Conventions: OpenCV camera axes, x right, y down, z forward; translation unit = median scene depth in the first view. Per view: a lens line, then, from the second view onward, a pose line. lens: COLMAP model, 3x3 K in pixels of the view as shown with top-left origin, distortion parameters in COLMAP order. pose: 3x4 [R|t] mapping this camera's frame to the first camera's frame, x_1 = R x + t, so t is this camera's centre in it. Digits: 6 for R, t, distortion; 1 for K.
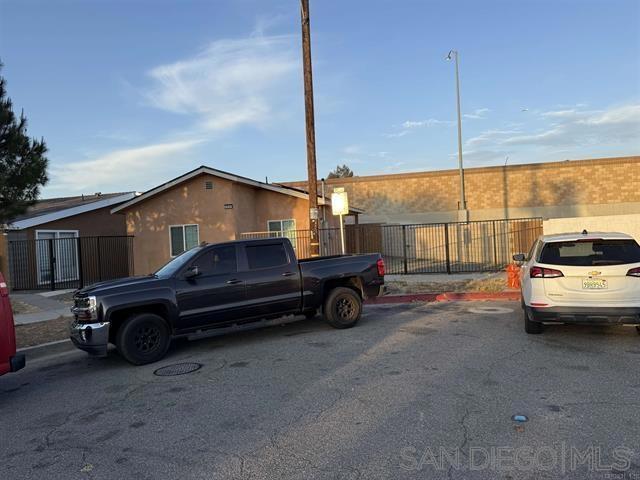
lens RADIAL K [[460.8, 0, 321.3], [0, 460.8, 240.6], [0, 0, 1]] dist [0.045752, -0.004584]
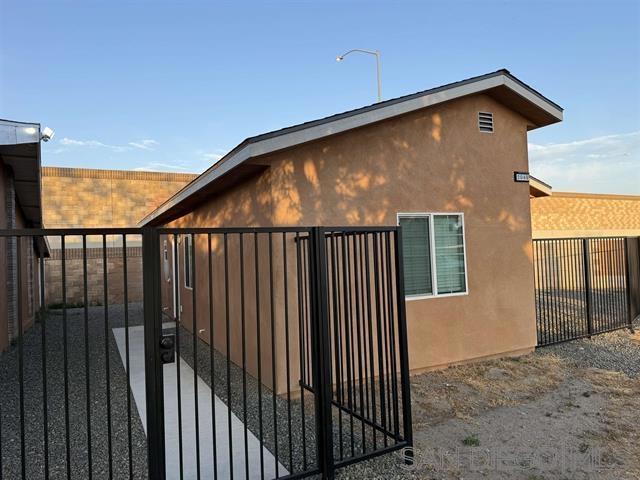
lens RADIAL K [[460.8, 0, 321.2], [0, 460.8, 240.4], [0, 0, 1]] dist [0.045752, -0.004584]
pose [[0.759231, 0.035250, 0.649866, -0.605106], [0.010216, 0.997764, -0.066057, 0.013027], [-0.650741, 0.056792, 0.757173, 0.761811]]
